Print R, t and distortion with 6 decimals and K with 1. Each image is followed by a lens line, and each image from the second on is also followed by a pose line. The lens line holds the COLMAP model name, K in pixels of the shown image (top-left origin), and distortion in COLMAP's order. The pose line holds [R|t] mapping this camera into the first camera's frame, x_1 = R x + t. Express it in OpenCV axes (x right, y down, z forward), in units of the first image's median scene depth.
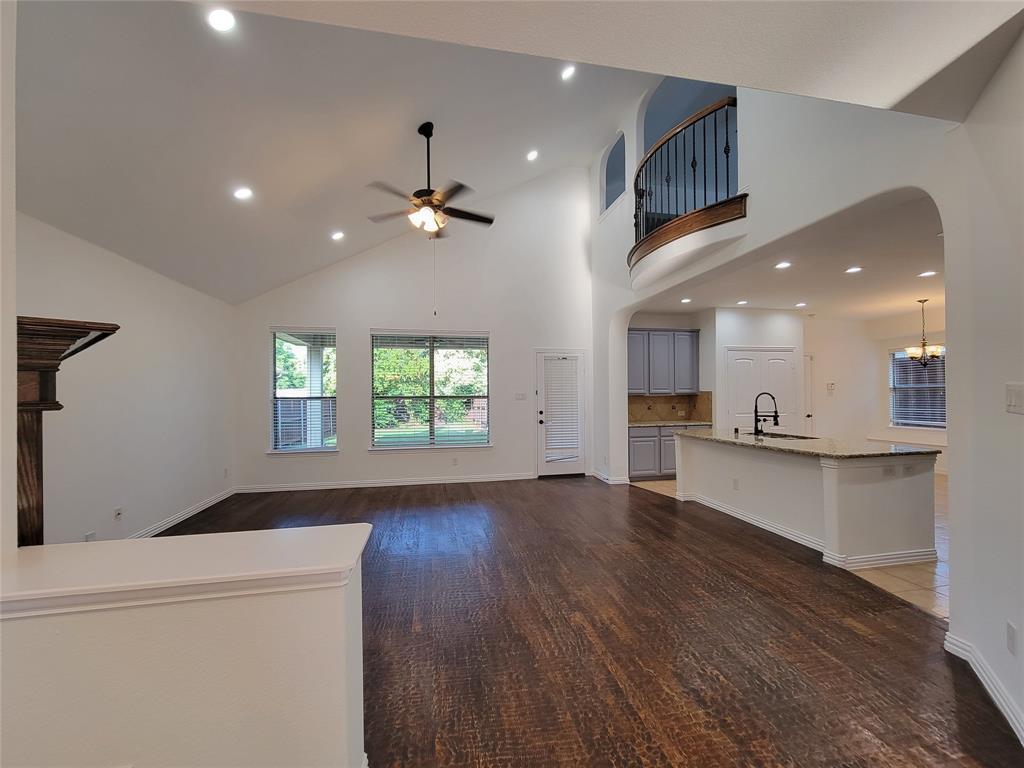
lens RADIAL K [[415.2, 0, 512.8], [0, 415.2, 388.6], [0, 0, 1]] dist [0.002047, -0.000098]
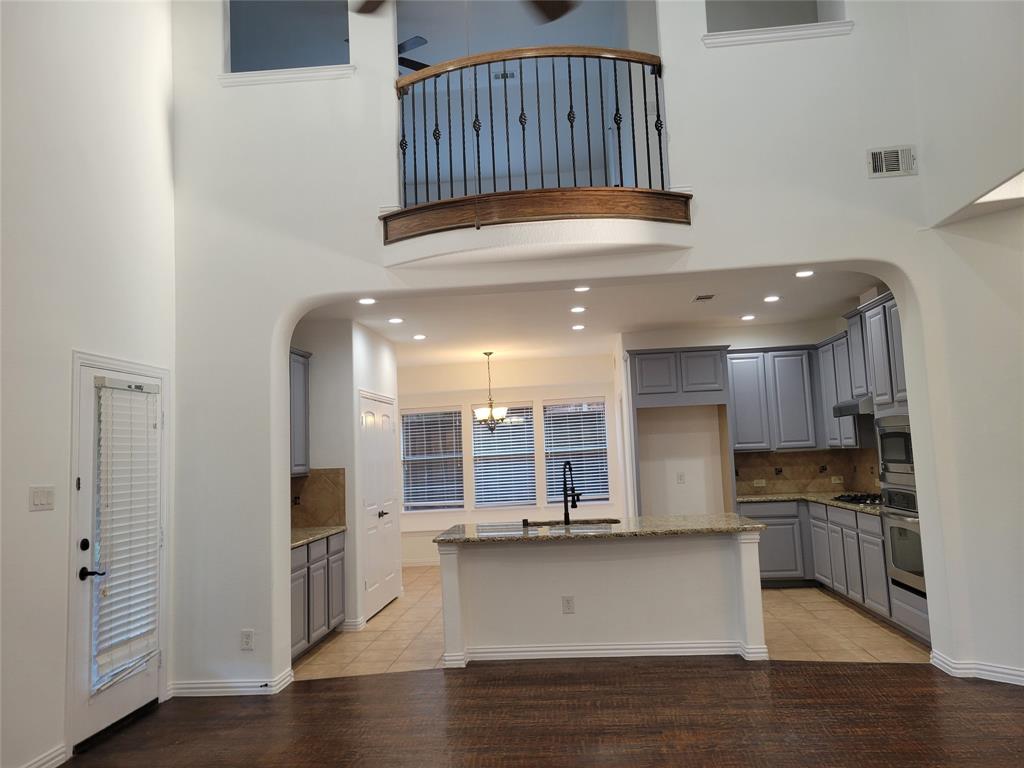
lens RADIAL K [[751.2, 0, 511.9], [0, 751.2, 383.5], [0, 0, 1]] dist [0.027144, -0.013930]
pose [[0.290521, 0.084560, 0.953125, -0.419313], [0.039986, 0.994145, -0.100387, 0.004288], [-0.956033, 0.067276, 0.285439, 0.495303]]
